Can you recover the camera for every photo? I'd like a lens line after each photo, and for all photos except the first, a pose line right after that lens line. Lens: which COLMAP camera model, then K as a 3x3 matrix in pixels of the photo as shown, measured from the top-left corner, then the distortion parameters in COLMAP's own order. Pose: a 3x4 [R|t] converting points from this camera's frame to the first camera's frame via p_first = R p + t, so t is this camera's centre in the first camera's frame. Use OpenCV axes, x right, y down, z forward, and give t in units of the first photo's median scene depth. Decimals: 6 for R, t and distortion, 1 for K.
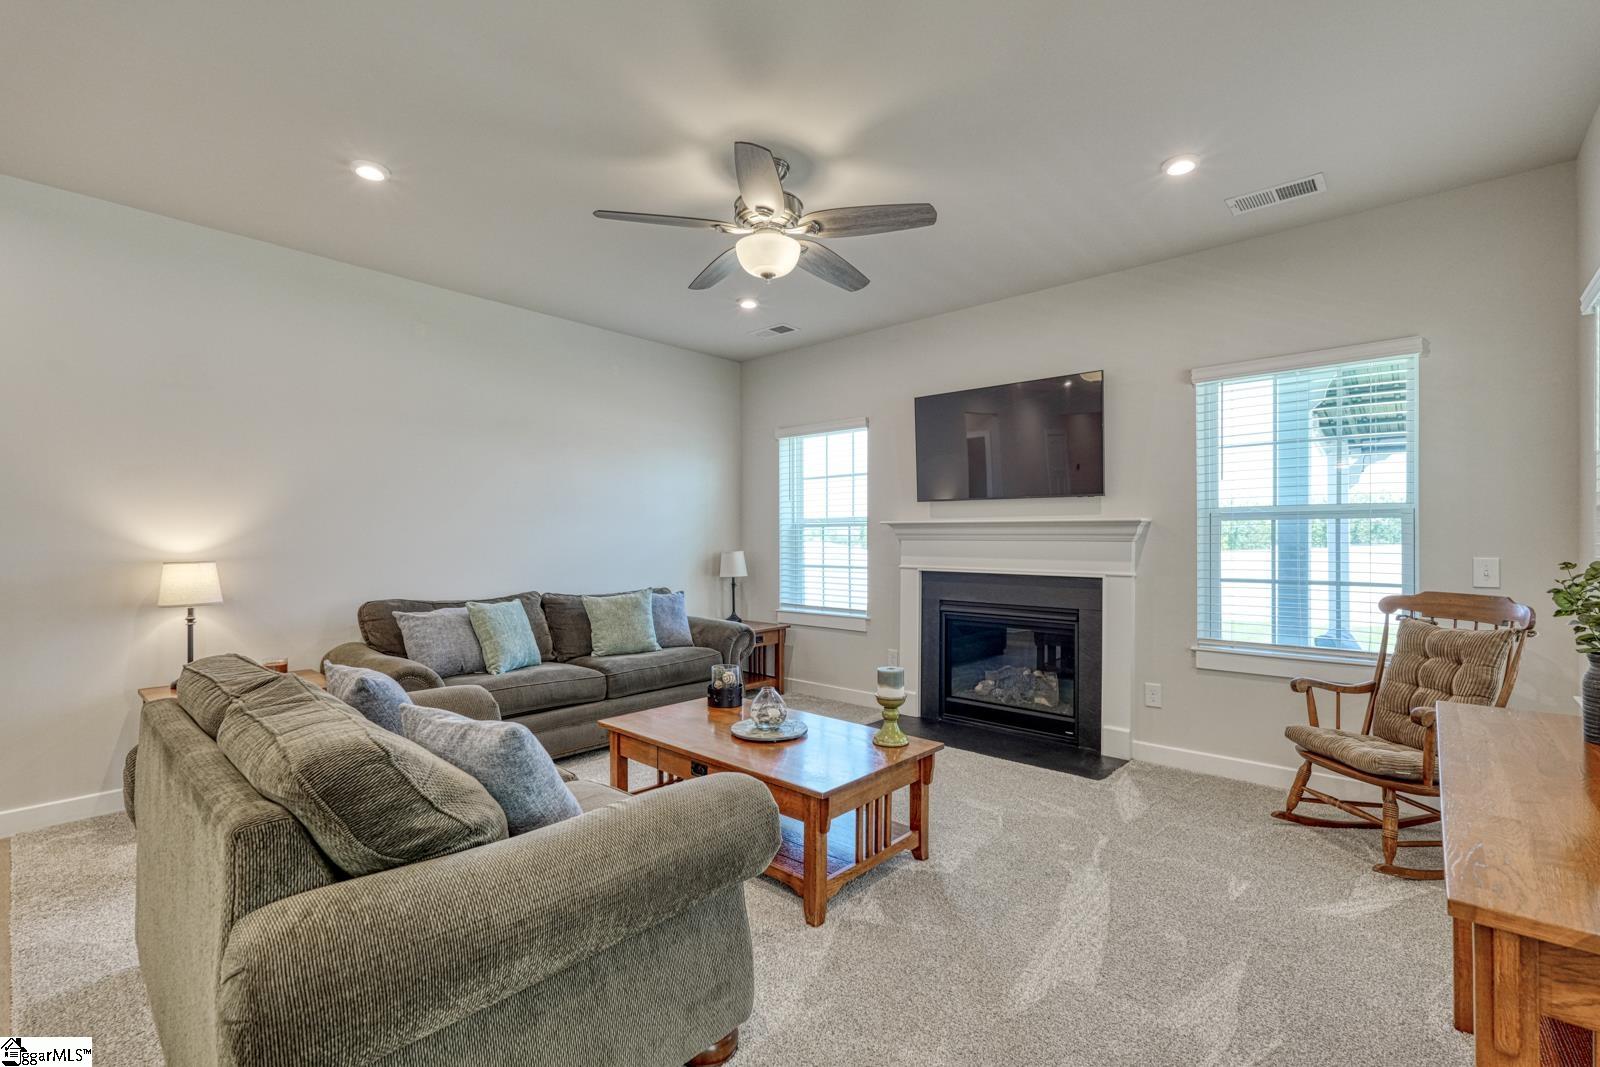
lens RADIAL K [[700.6, 0, 790.4], [0, 700.6, 539.1], [0, 0, 1]] dist [0.004254, -0.000550]
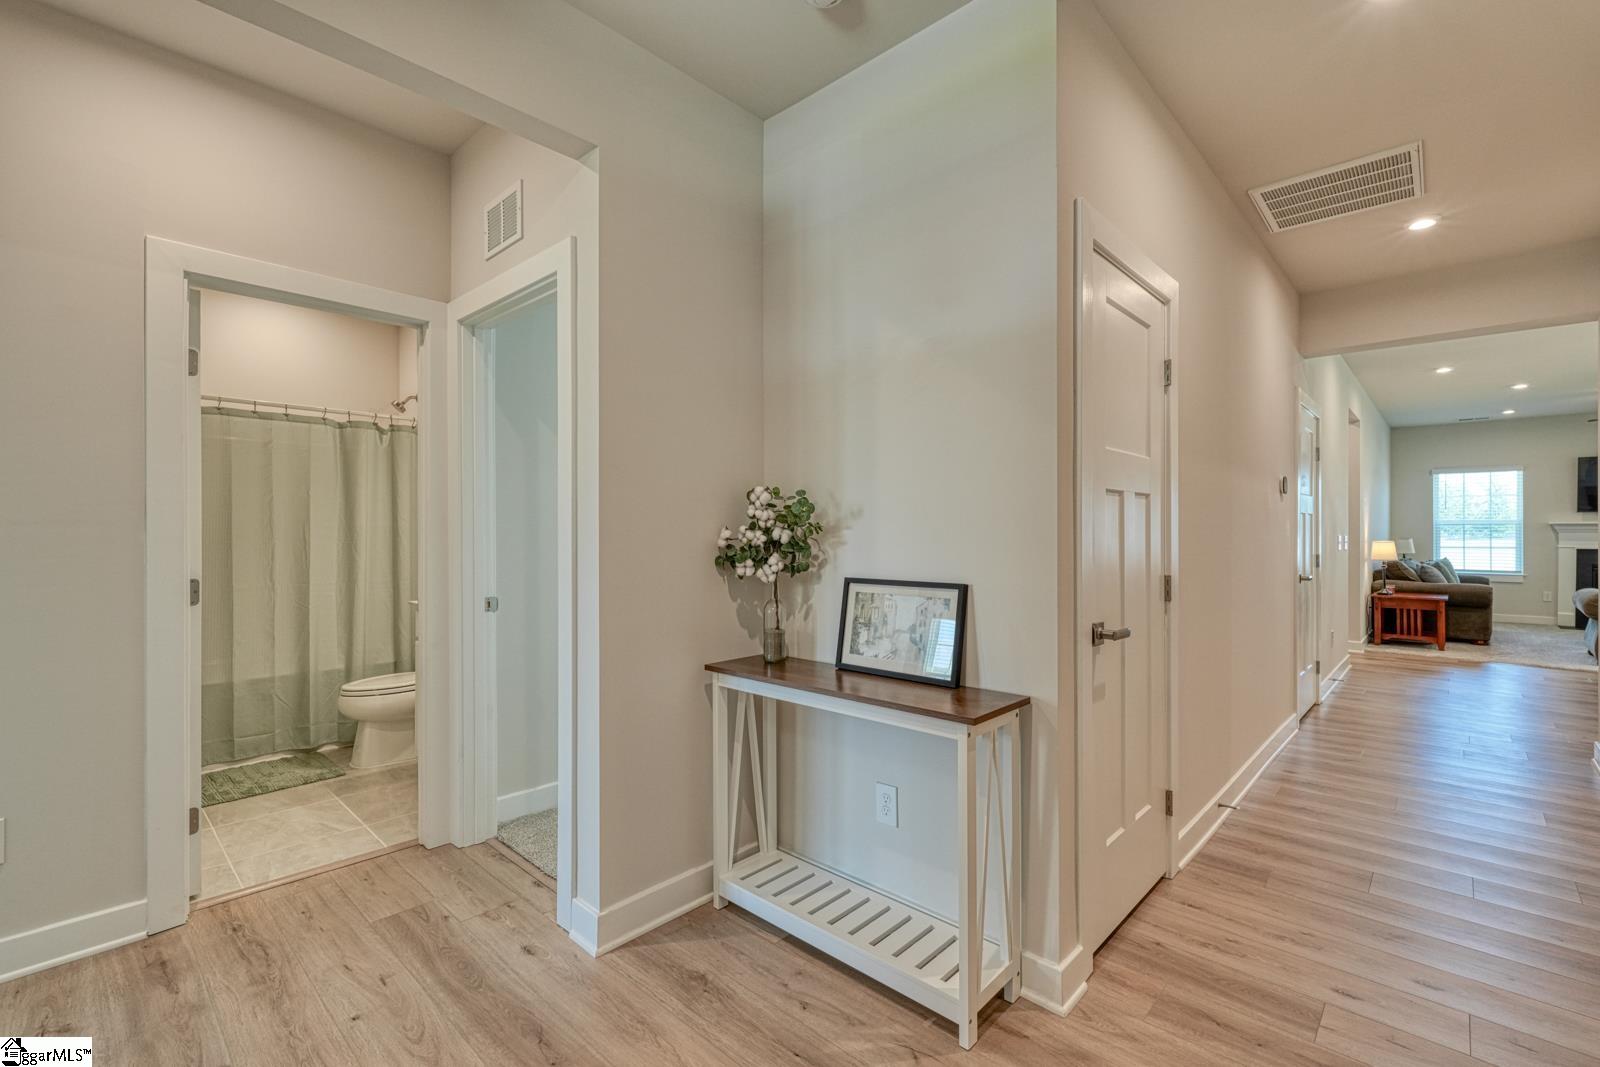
lens RADIAL K [[700.6, 0, 802.7], [0, 700.6, 540.1], [0, 0, 1]] dist [0.004254, -0.000550]
pose [[0.999965, 0.002233, -0.008026, -1.889229], [-0.002166, 0.999962, 0.008435, 0.010485], [0.008045, -0.008418, 0.999932, -0.917298]]
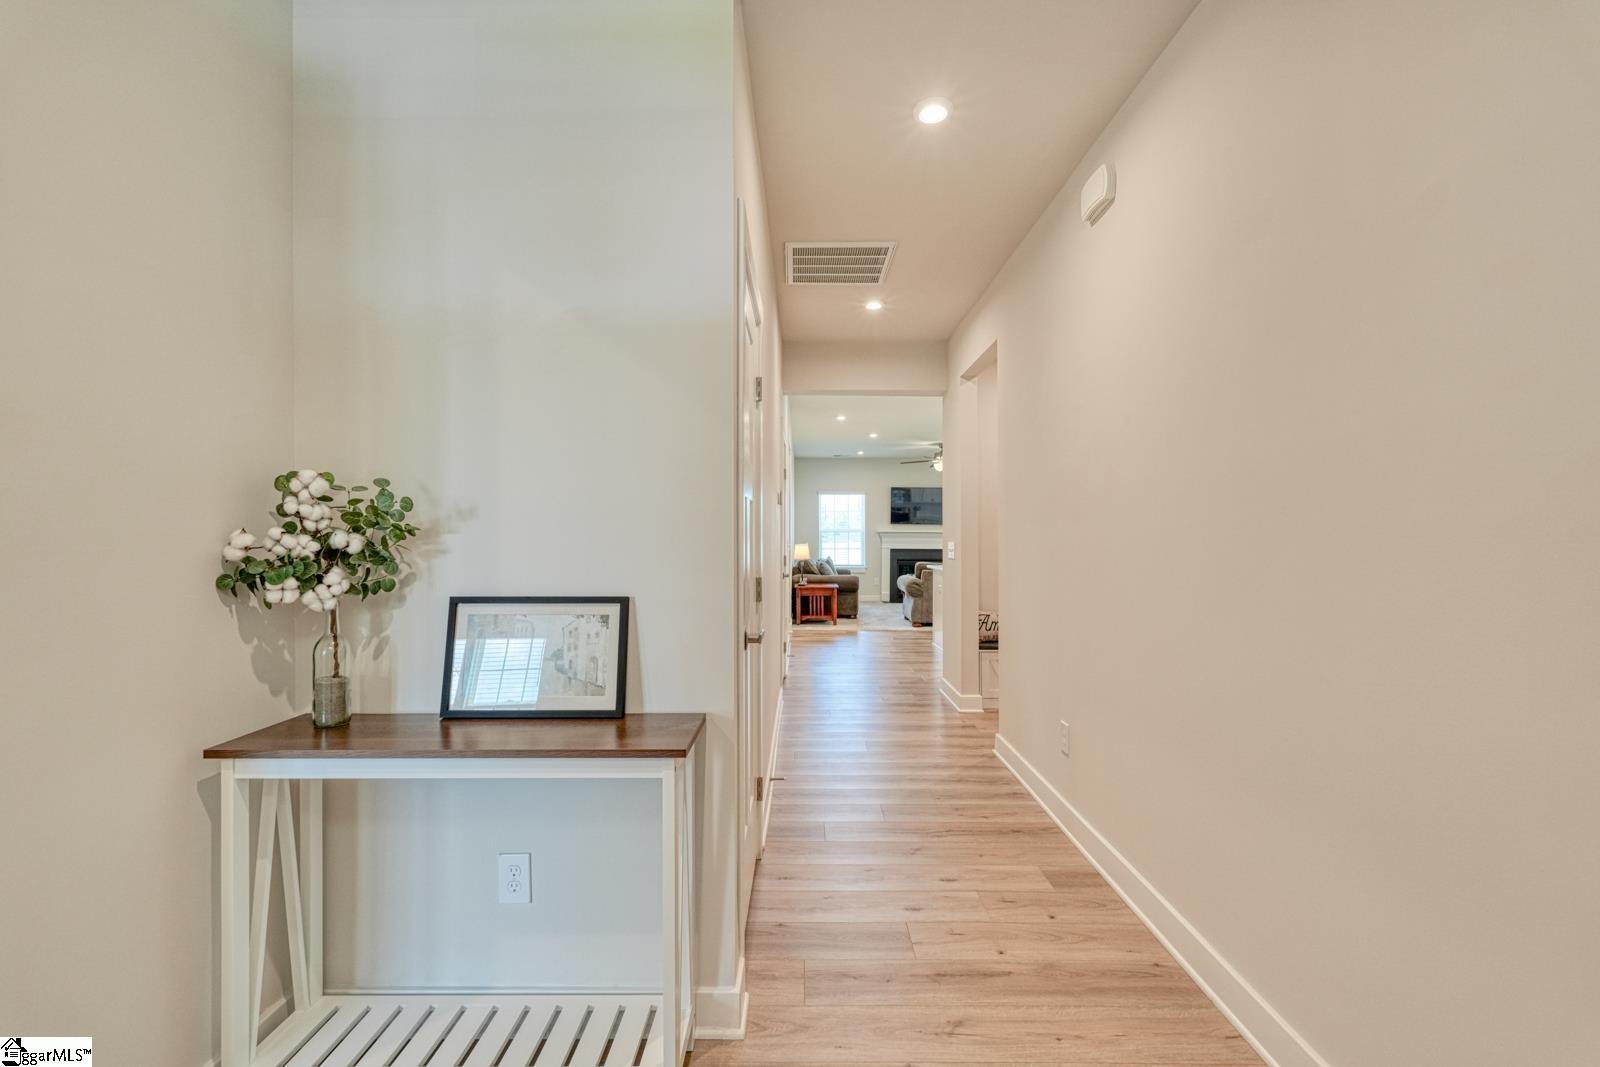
lens RADIAL K [[700.6, 0, 802.6], [0, 700.6, 540.9], [0, 0, 1]] dist [0.004254, -0.000550]
pose [[0.738306, -0.000901, 0.674465, -1.968585], [-0.000062, 0.999999, 0.001404, 0.010405], [-0.674466, -0.001078, 0.738305, -0.836416]]
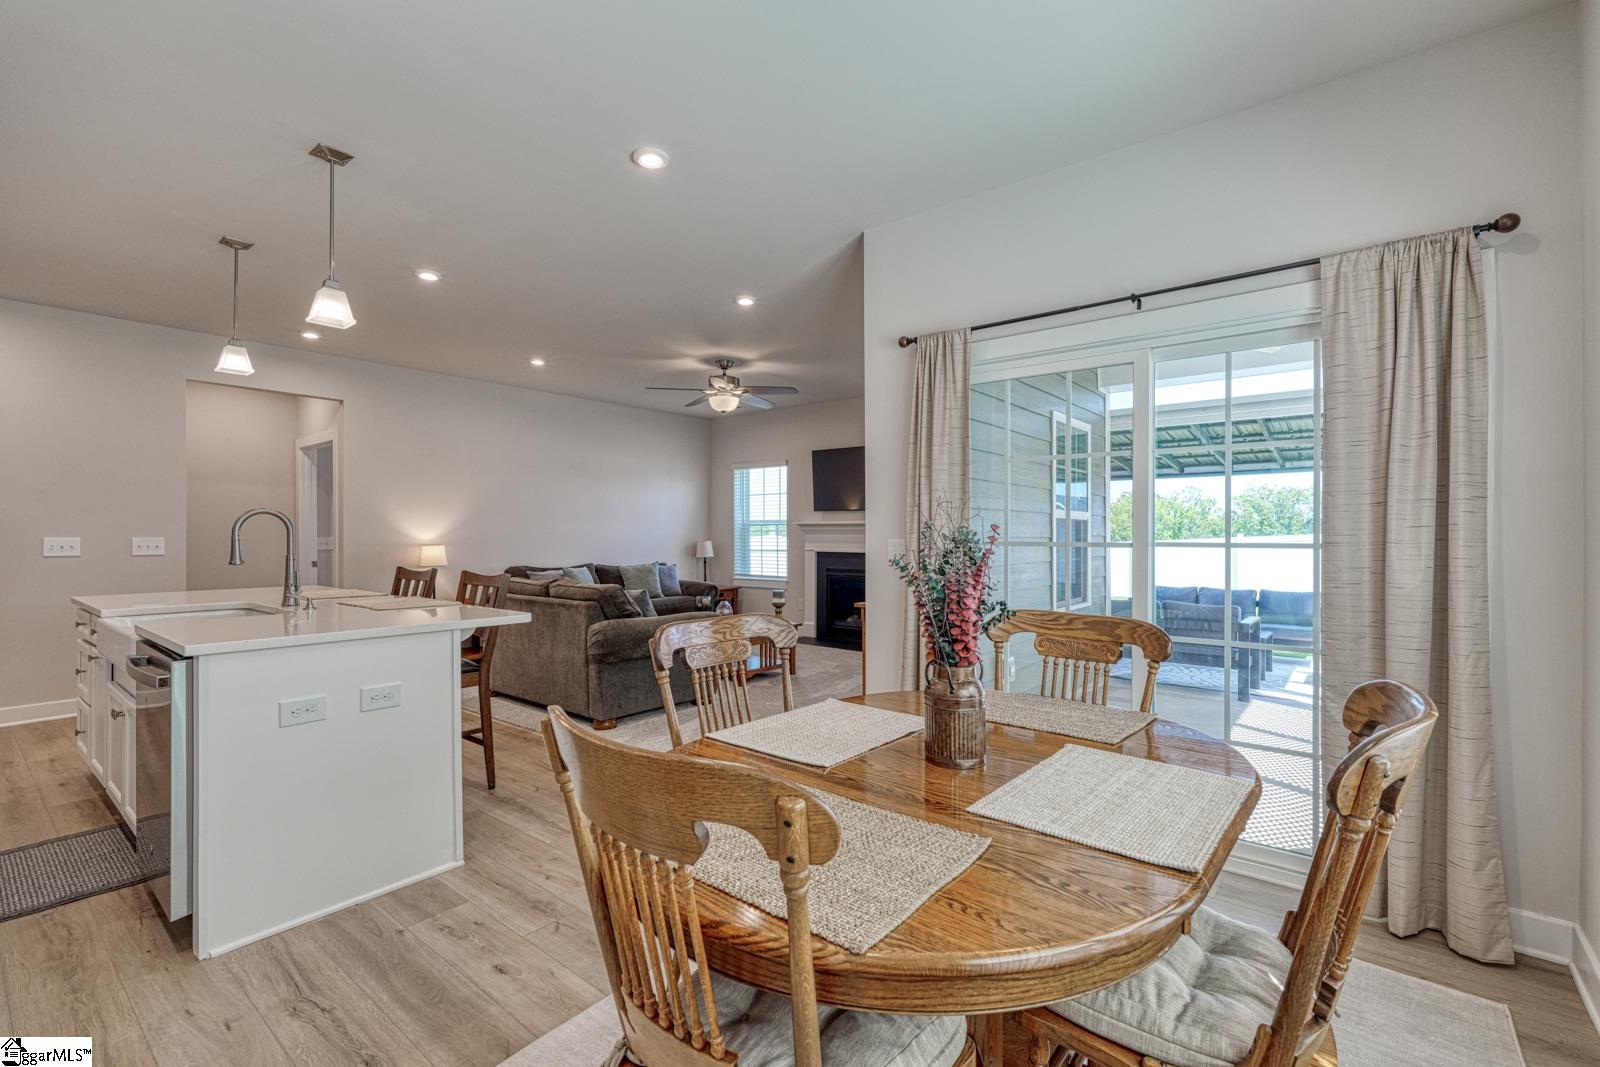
lens RADIAL K [[700.6, 0, 795.8], [0, 700.6, 535.7], [0, 0, 1]] dist [0.004254, -0.000550]
pose [[0.998350, -0.000734, 0.057424, 0.038533], [0.000535, 0.999994, 0.003494, 0.000416], [-0.057426, -0.003457, 0.998344, -0.702500]]
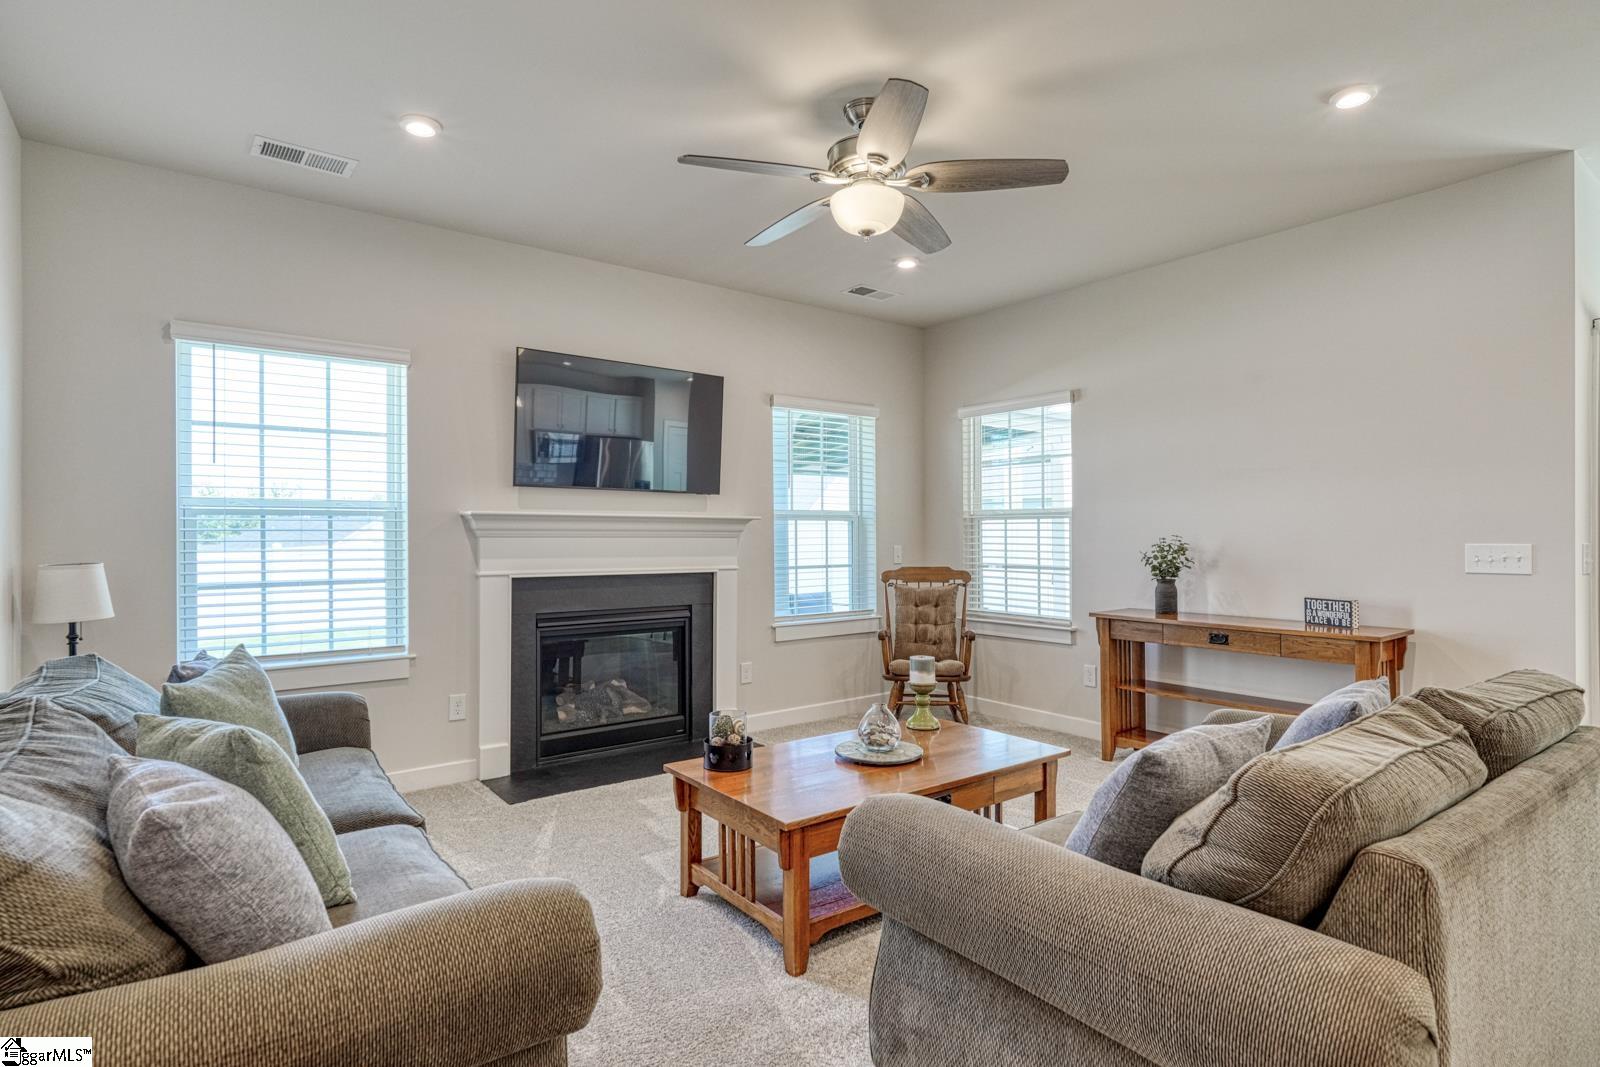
lens RADIAL K [[821.1, 0, 793.0], [0, 821.1, 526.0], [0, 0, 1]] dist [0.000908, 0.001939]
pose [[0.183867, 0.013151, 0.982863, -0.622601], [0.005065, 0.999885, -0.014326, 0.003801], [-0.982938, 0.007612, 0.183780, 0.542263]]
